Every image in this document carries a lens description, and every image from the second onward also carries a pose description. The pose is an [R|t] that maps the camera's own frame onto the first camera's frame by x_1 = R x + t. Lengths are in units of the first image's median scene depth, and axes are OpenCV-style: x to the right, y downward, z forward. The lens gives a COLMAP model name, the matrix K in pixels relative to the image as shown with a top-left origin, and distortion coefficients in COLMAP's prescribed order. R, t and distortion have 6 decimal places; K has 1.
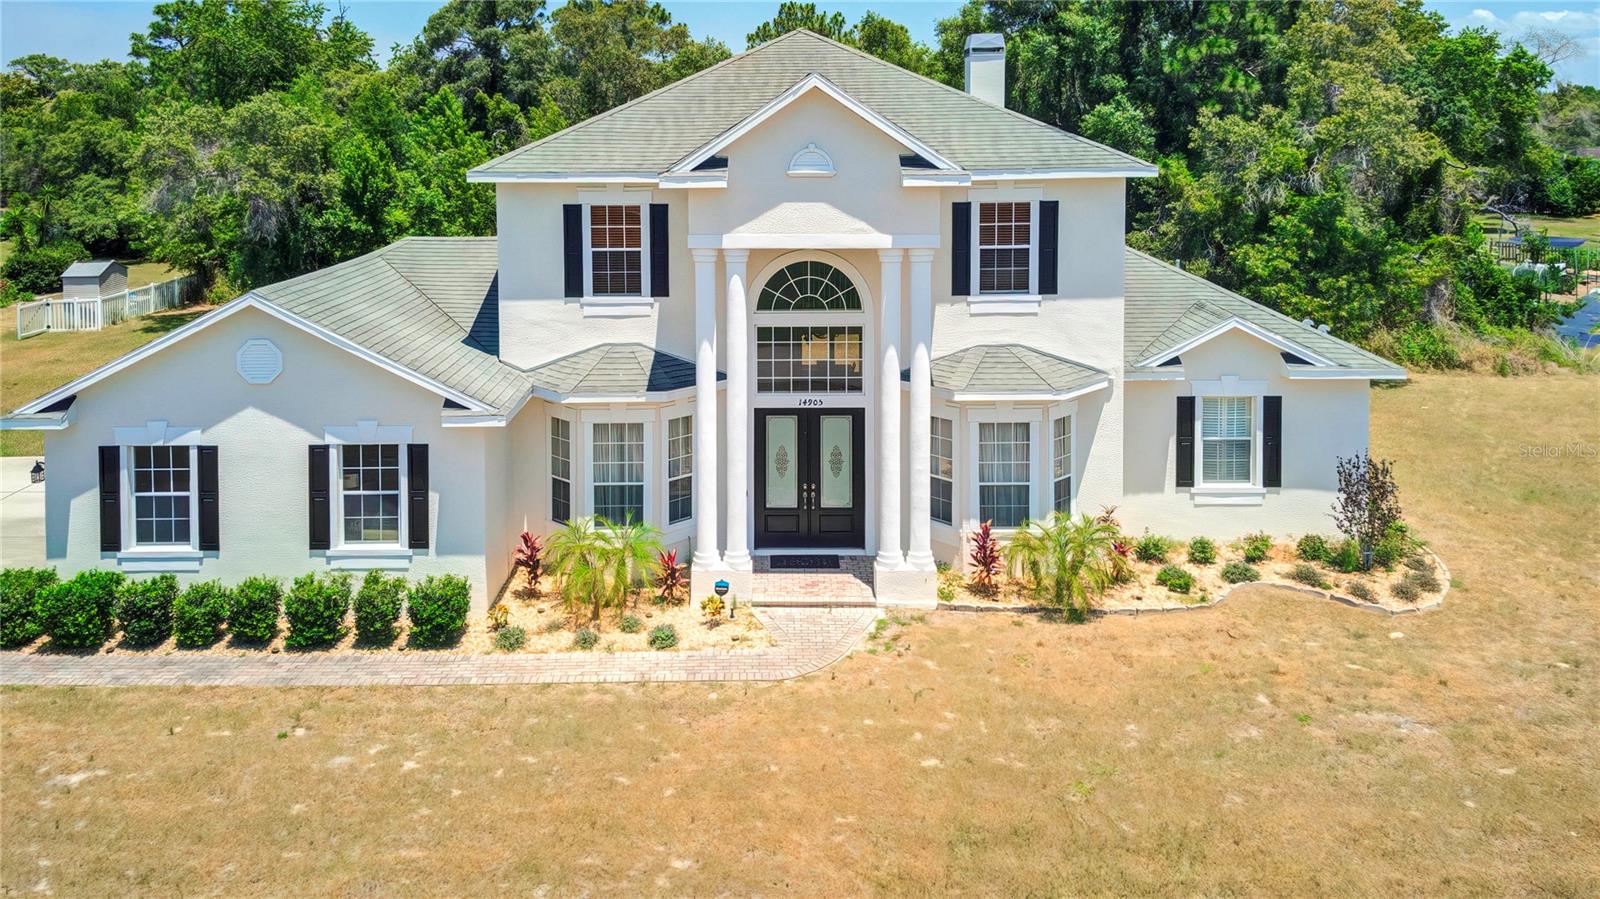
lens RADIAL K [[1197.1, 0, 755.0], [0, 1197.1, 233.1], [0, 0, 1]] dist [0.131249, -0.217710]
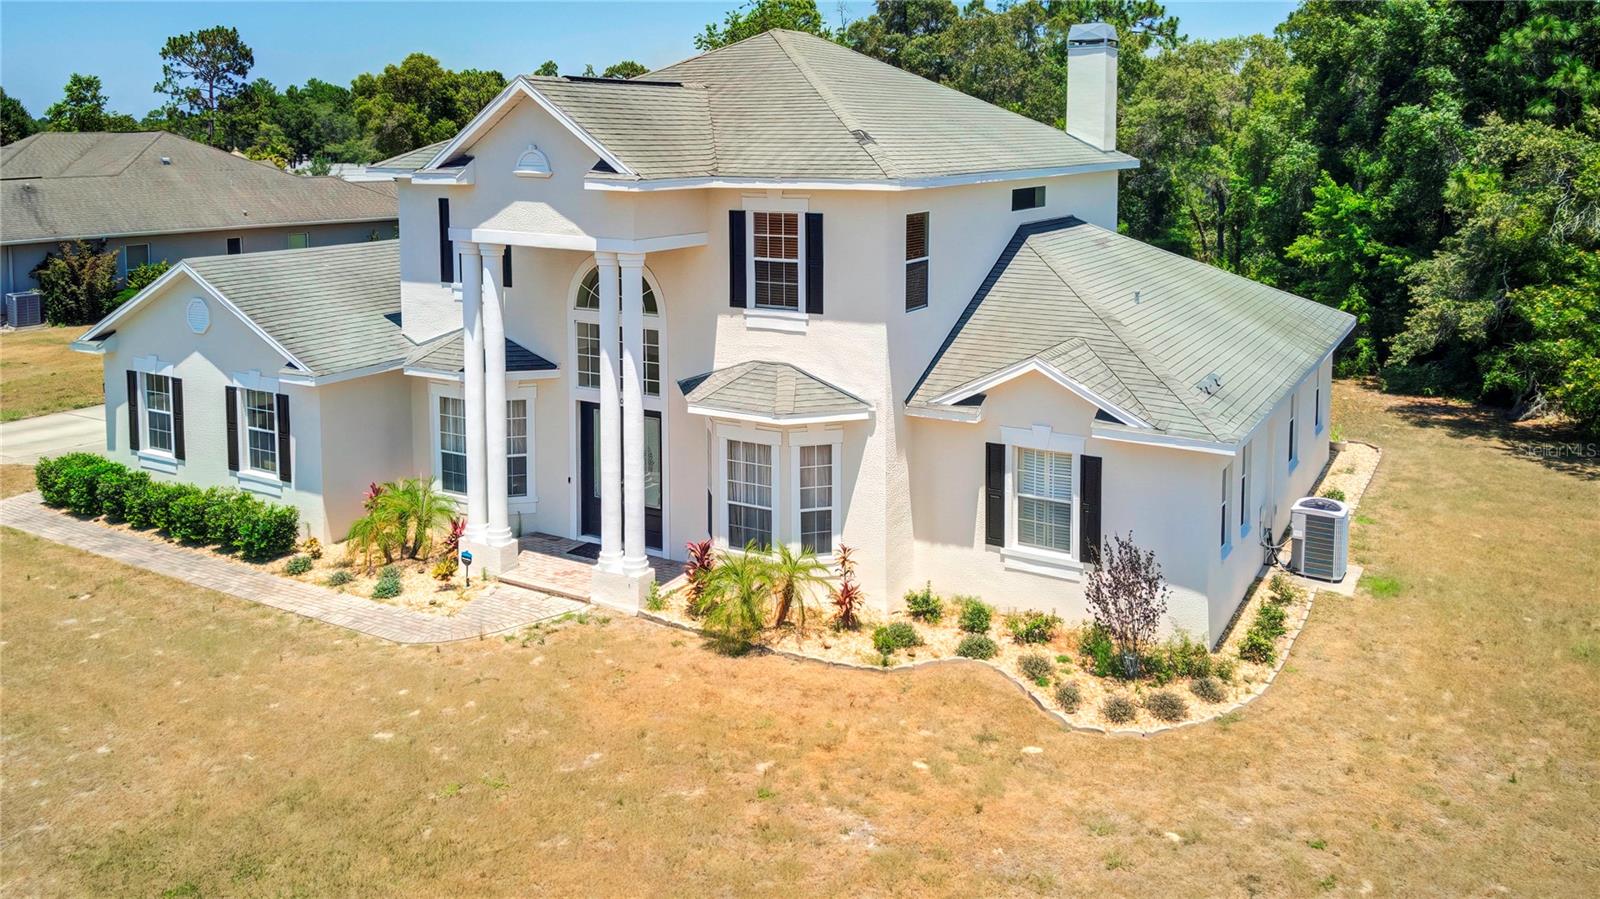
lens RADIAL K [[1208.8, 0, 808.2], [0, 1208.8, 321.8], [0, 0, 1]] dist [0.141679, -0.221121]
pose [[0.864589, 0.077255, -0.496505, 0.717850], [-0.048643, 0.996338, 0.070324, -0.007905], [0.500119, -0.036650, 0.865181, 0.196748]]
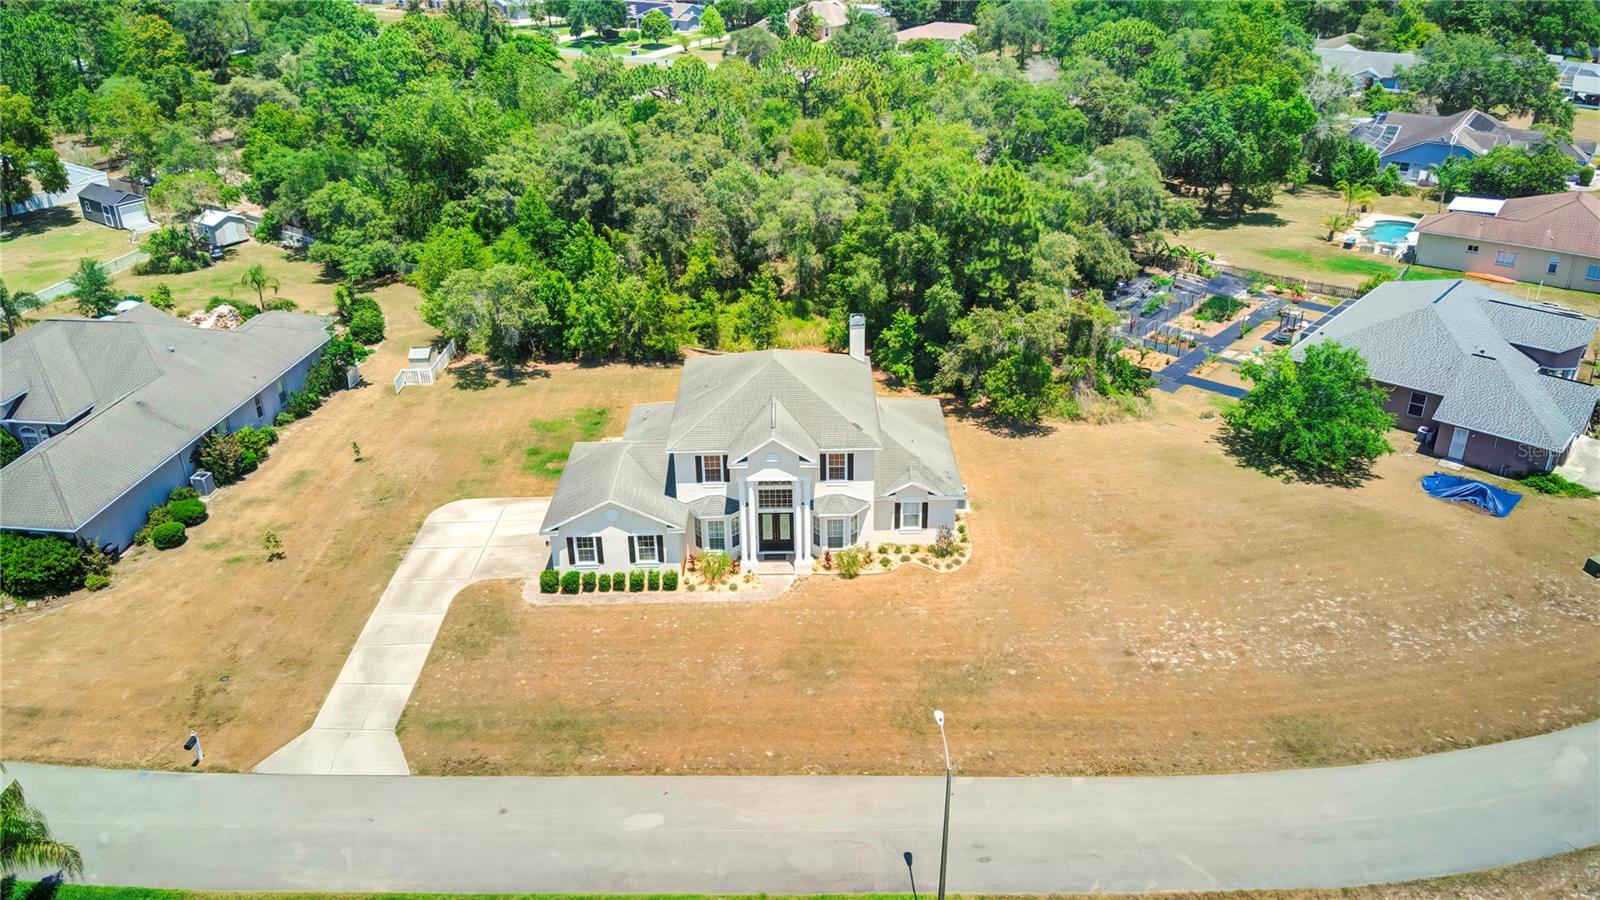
lens RADIAL K [[1162.9, 0, 793.6], [0, 1162.9, 455.2], [0, 0, 1]] dist [0.124331, -0.197130]
pose [[0.999864, -0.015435, 0.005856, 0.079491], [0.012101, 0.926564, 0.375942, -1.188288], [-0.011229, -0.375820, 0.926625, -1.844643]]
